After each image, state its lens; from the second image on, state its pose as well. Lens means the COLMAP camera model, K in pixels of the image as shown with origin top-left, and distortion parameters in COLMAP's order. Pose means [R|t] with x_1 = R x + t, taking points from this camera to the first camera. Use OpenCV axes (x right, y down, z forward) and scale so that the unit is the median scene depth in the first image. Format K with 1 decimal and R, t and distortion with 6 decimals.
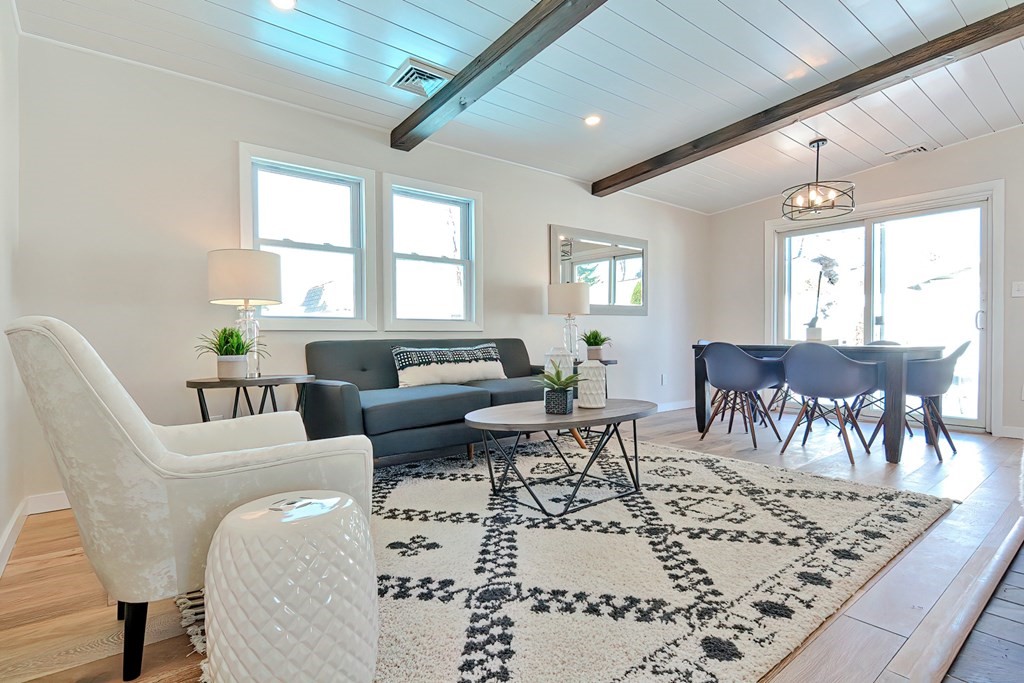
lens RADIAL K [[510.3, 0, 511.3], [0, 510.3, 344.5], [0, 0, 1]] dist [0.001882, -0.000223]
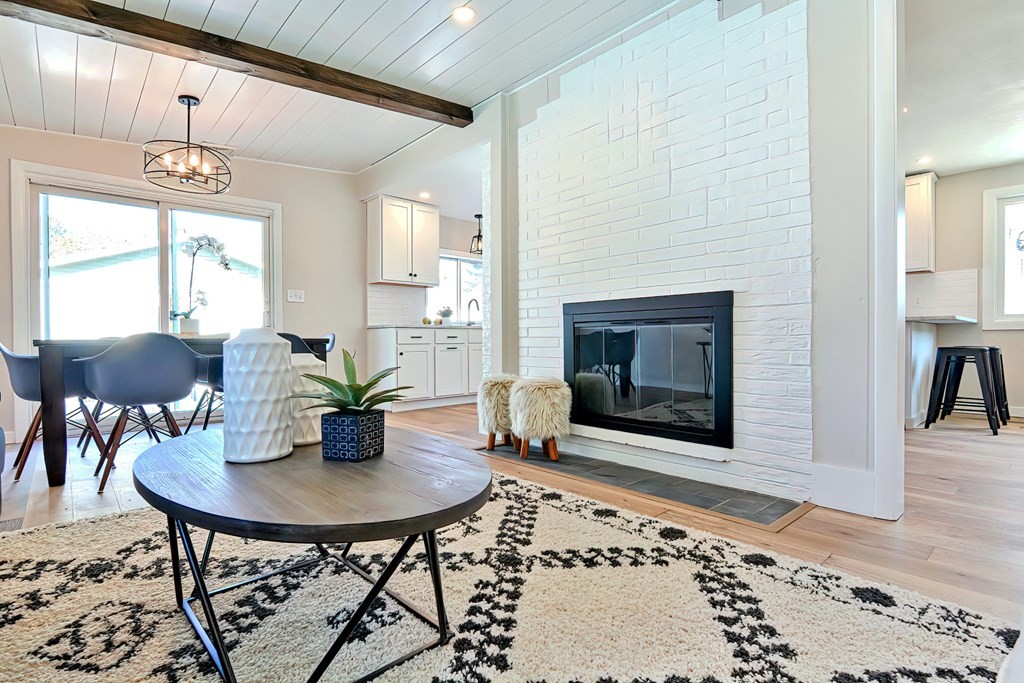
lens RADIAL K [[493.1, 0, 503.1], [0, 493.1, 346.2], [0, 0, 1]] dist [0.003986, -0.011199]
pose [[-0.055390, -0.007595, 0.998436, -0.429843], [0.021910, 0.999721, 0.008820, 0.027433], [-0.998224, 0.022364, -0.055208, 0.954071]]
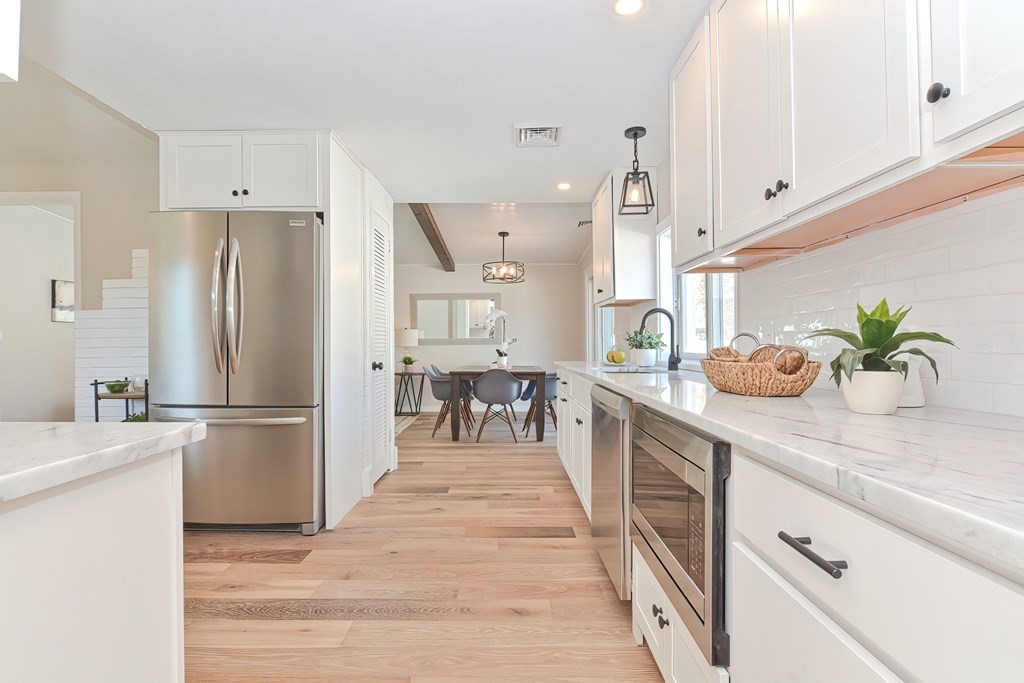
lens RADIAL K [[493.1, 0, 503.1], [0, 493.1, 346.2], [0, 0, 1]] dist [0.003986, -0.011199]
pose [[0.776146, 0.005107, -0.630532, 2.722687], [-0.010457, 0.999934, -0.004772, -0.104004], [0.630466, 0.010297, 0.776148, -0.235760]]
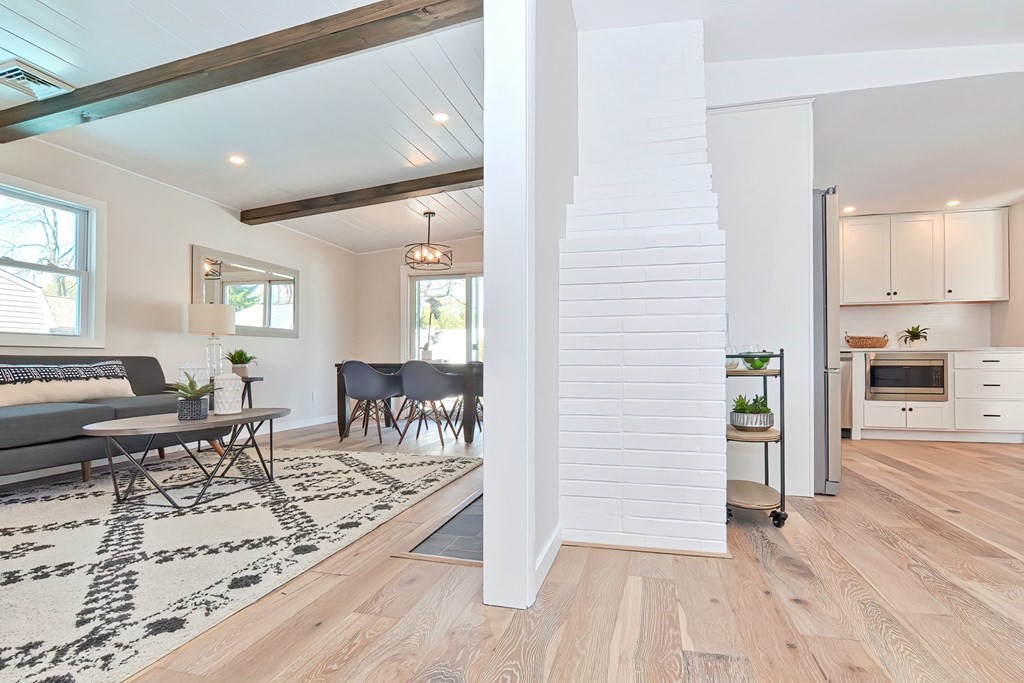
lens RADIAL K [[500.3, 0, 527.1], [0, 500.3, 354.4], [0, 0, 1]] dist [0.000232, -0.007388]
pose [[0.794329, 0.012633, 0.607357, 0.008871], [0.006829, 0.999535, -0.029721, 0.031324], [-0.607450, 0.027756, 0.793873, -0.357753]]
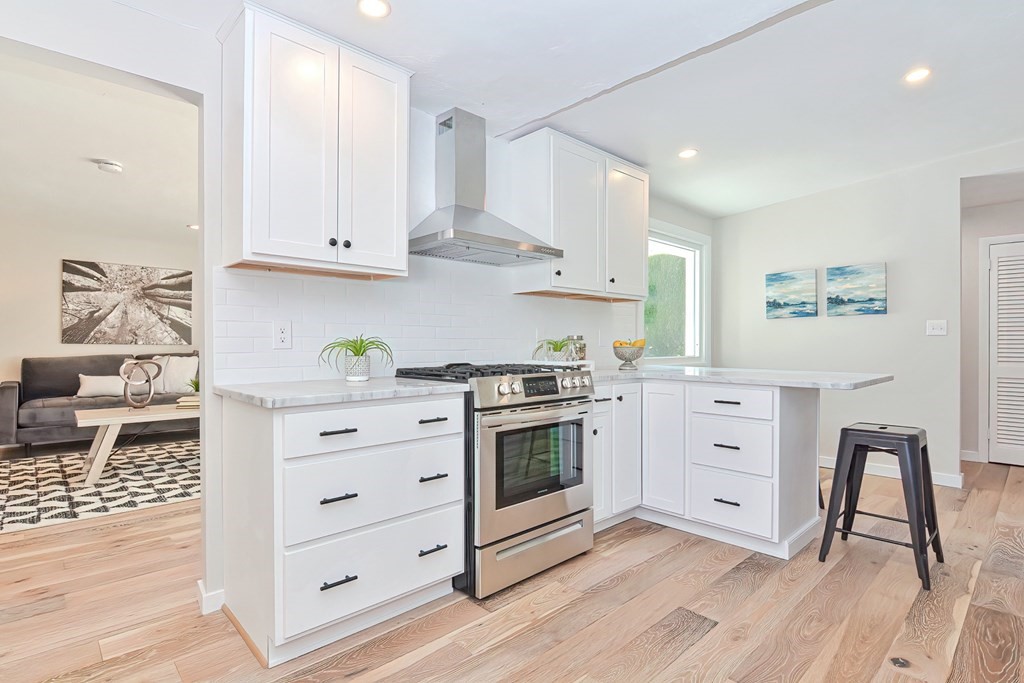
lens RADIAL K [[506.4, 0, 504.2], [0, 506.4, 347.6], [0, 0, 1]] dist [-0.000757, -0.008730]
pose [[-0.996955, 0.005506, -0.077779, 2.021936], [0.003607, 0.999693, 0.024531, -0.122526], [0.077890, 0.024176, -0.996669, 0.609766]]
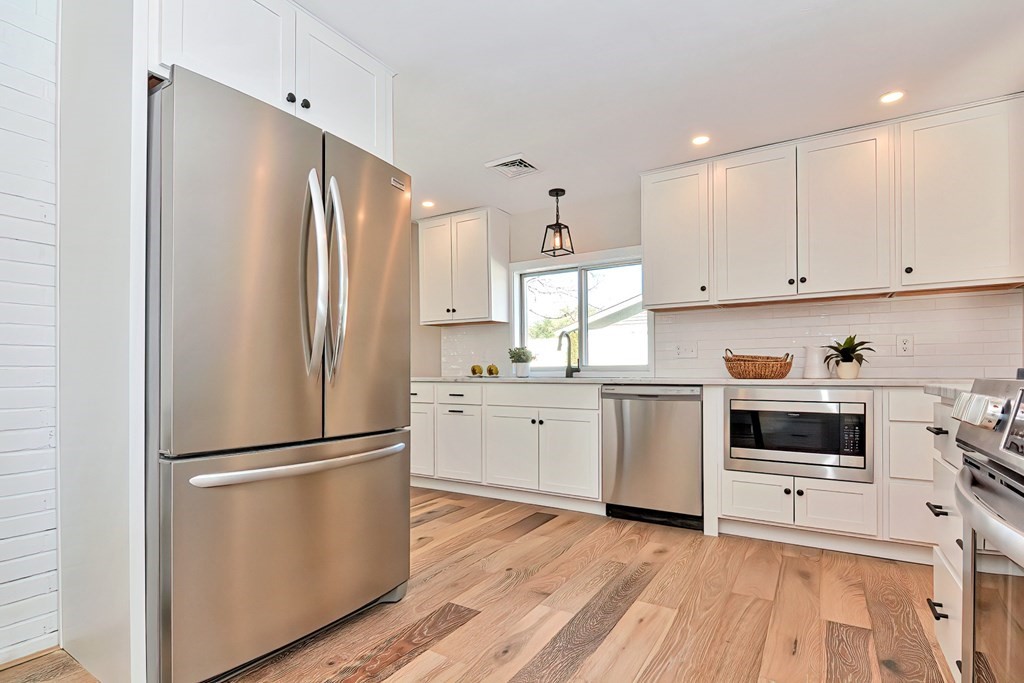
lens RADIAL K [[508.9, 0, 500.8], [0, 508.9, 369.3], [0, 0, 1]] dist [-0.003275, -0.001433]
pose [[0.943451, 0.002410, 0.331504, 1.497160], [0.004794, 0.999770, -0.020910, -0.048120], [-0.331478, 0.021317, 0.943222, -0.539548]]
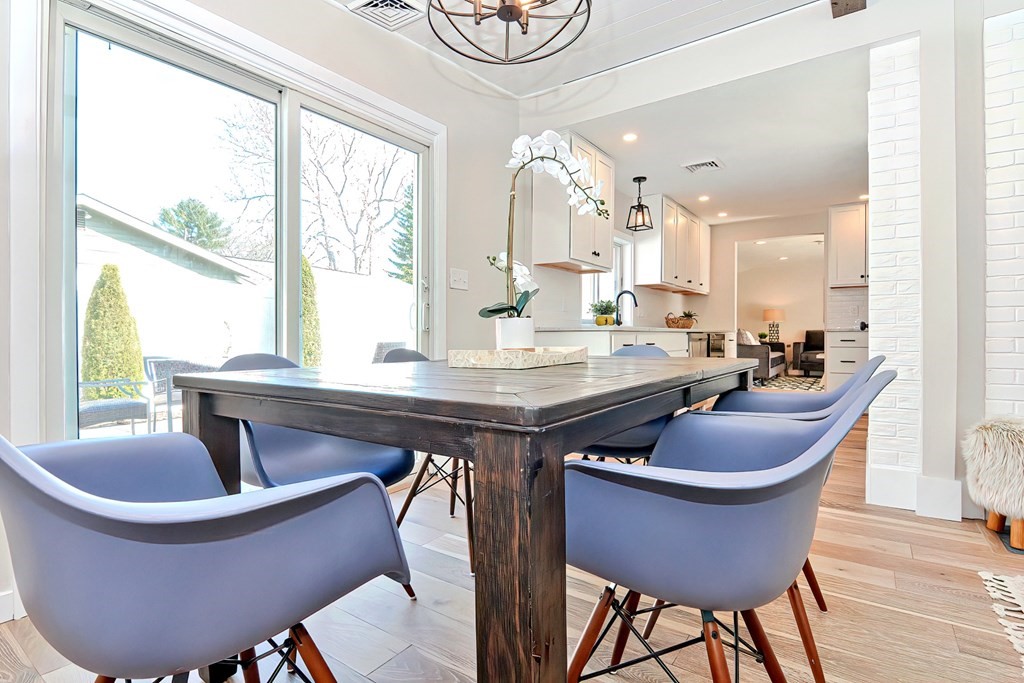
lens RADIAL K [[507.6, 0, 506.5], [0, 507.6, 335.4], [0, 0, 1]] dist [-0.000669, -0.001076]
pose [[-0.276313, 0.005256, 0.961053, 0.424324], [0.020178, 0.999796, 0.000334, -0.039186], [-0.960856, 0.019484, -0.276363, 1.988624]]
